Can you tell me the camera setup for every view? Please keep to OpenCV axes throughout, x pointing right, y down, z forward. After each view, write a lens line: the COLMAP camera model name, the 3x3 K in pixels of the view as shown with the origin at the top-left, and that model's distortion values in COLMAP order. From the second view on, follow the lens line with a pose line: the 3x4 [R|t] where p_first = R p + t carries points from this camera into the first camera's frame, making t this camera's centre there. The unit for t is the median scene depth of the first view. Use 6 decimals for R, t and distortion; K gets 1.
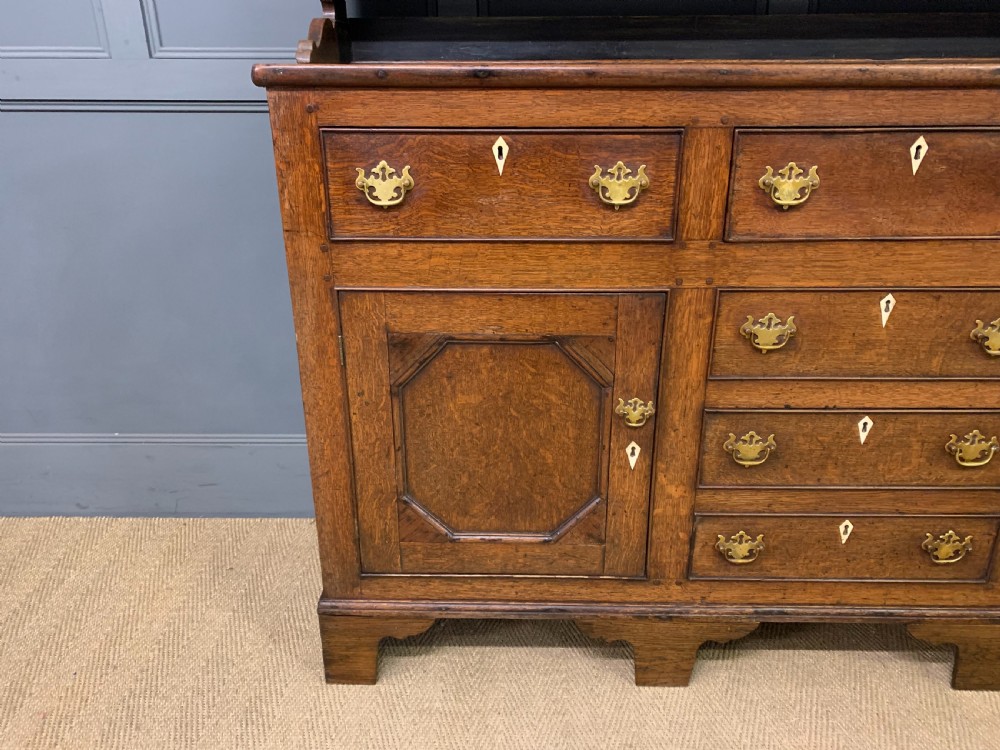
lens RADIAL K [[754.5, 0, 501.0], [0, 754.5, 375.7], [0, 0, 1]] dist [0.087320, -0.131532]
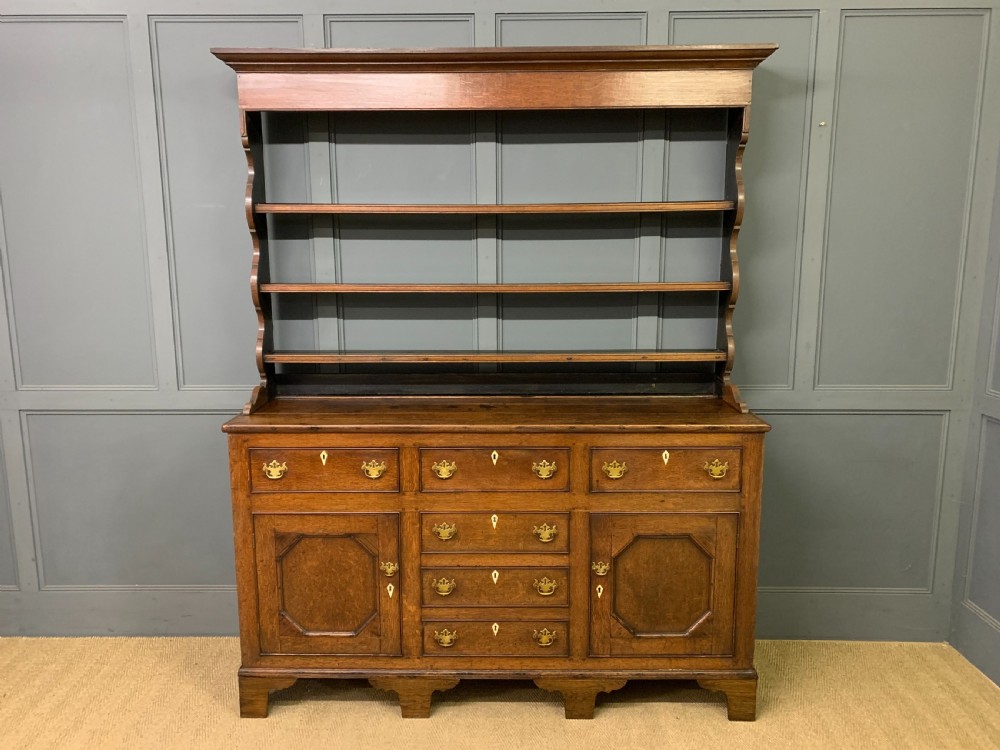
lens RADIAL K [[761.3, 0, 489.7], [0, 761.3, 367.0], [0, 0, 1]] dist [0.098434, -0.197055]
pose [[0.999994, -0.001576, -0.002994, 0.471751], [0.000875, 0.975300, -0.220882, -0.030379], [0.003268, 0.220878, 0.975296, -1.263635]]
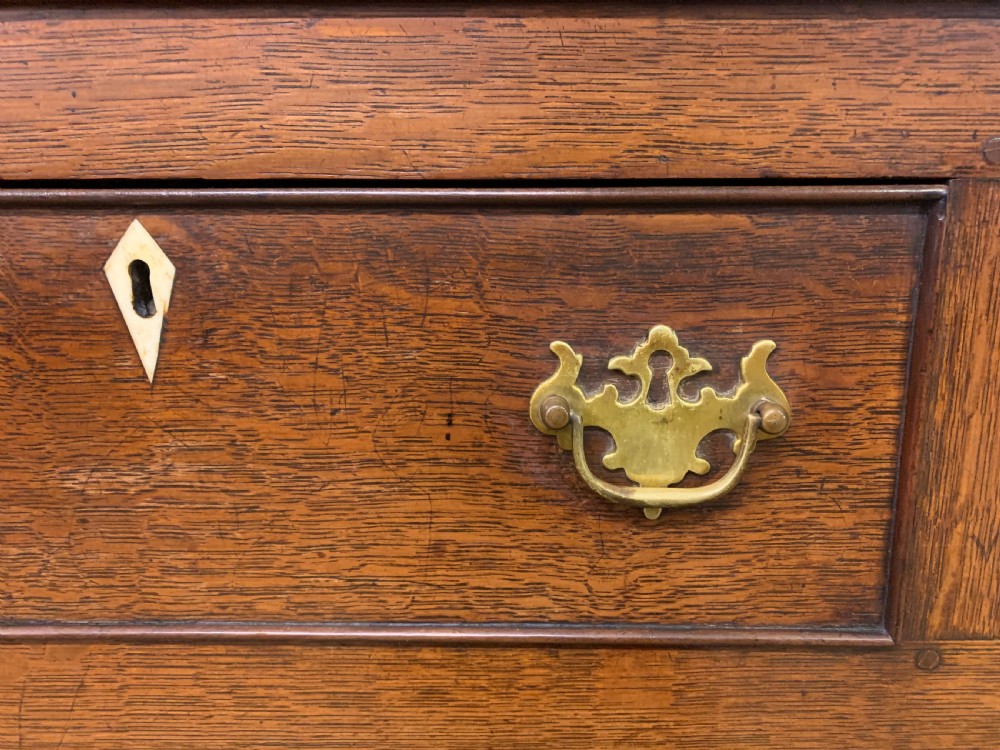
lens RADIAL K [[797.5, 0, 500.0], [0, 797.5, 375.0], [0, 0, 1]] dist [0.001426, 0.001367]
pose [[0.999996, -0.002134, 0.001928, 0.094676], [0.002420, 0.986609, -0.163084, -0.201401], [-0.001554, 0.163088, 0.986610, 0.676653]]
